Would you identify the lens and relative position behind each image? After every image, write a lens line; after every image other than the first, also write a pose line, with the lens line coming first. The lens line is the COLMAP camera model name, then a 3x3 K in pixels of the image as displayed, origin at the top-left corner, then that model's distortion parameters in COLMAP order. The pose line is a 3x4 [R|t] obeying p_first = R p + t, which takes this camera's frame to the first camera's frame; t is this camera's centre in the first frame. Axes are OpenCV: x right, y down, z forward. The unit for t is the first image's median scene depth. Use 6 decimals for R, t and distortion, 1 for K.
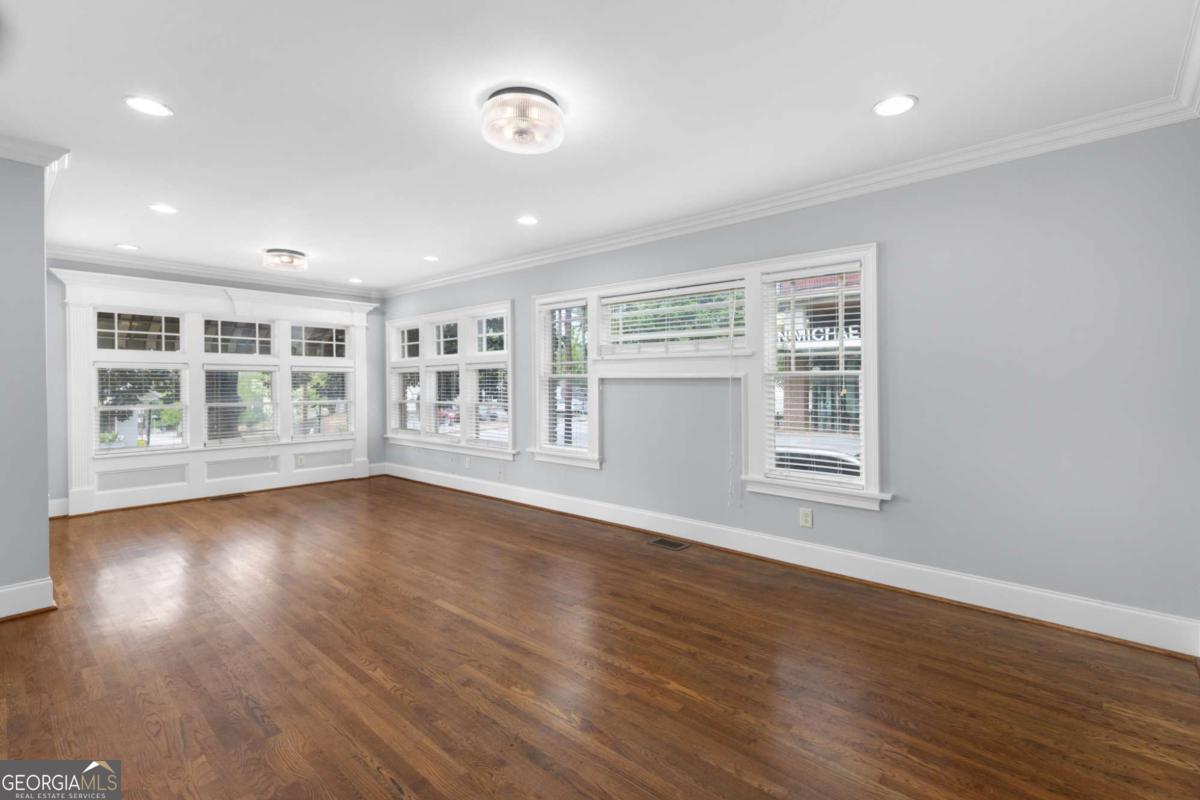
lens RADIAL K [[543.2, 0, 593.0], [0, 543.2, 395.2], [0, 0, 1]] dist [0.000953, 0.000193]
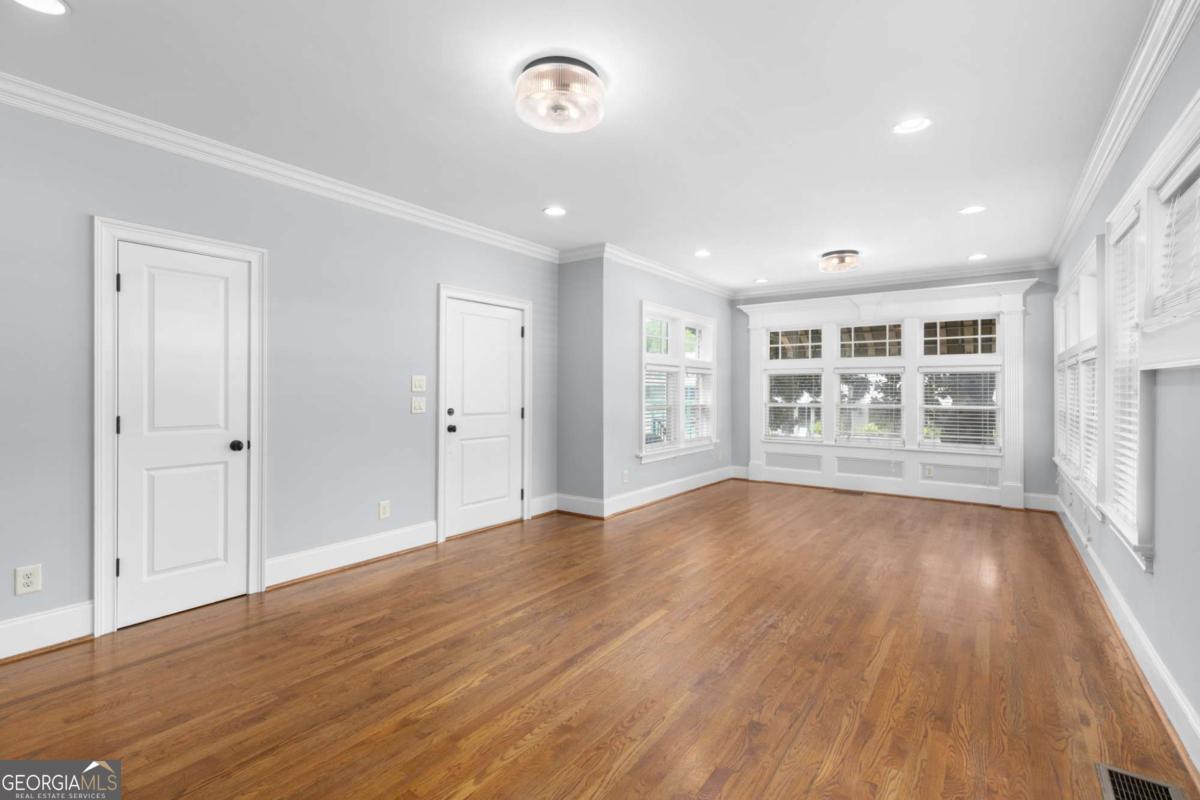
lens RADIAL K [[539.4, 0, 600.0], [0, 539.4, 400.0], [0, 0, 1]] dist [0.023003, -0.000063]
pose [[0.111367, 0.025066, -0.993463, 0.330719], [-0.020961, 0.999519, 0.022869, -0.007813], [0.993558, 0.018277, 0.111838, 0.396553]]
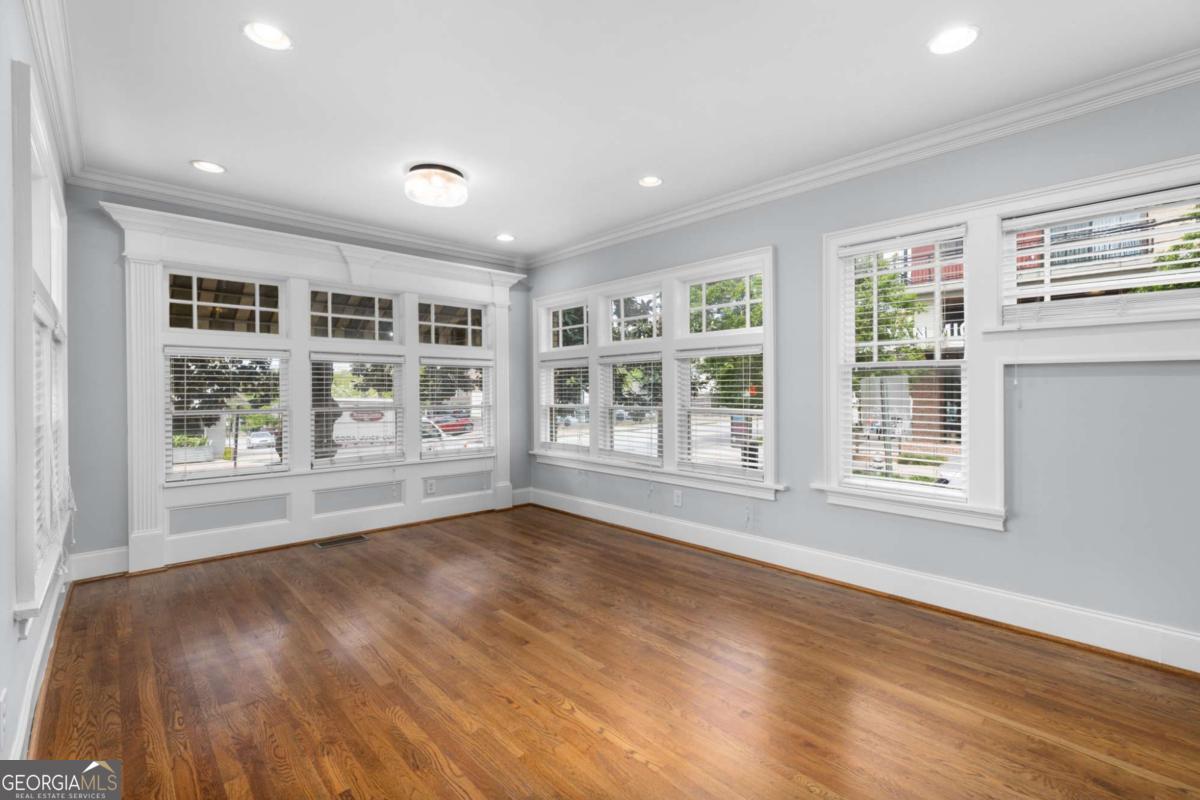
lens RADIAL K [[533.9, 0, 592.3], [0, 533.9, 402.3], [0, 0, 1]] dist [-0.001883, 0.000152]
pose [[0.995431, 0.002829, -0.095438, -0.283368], [-0.002548, 0.999992, 0.003068, 0.004606], [0.095446, -0.002811, 0.995431, 0.342305]]
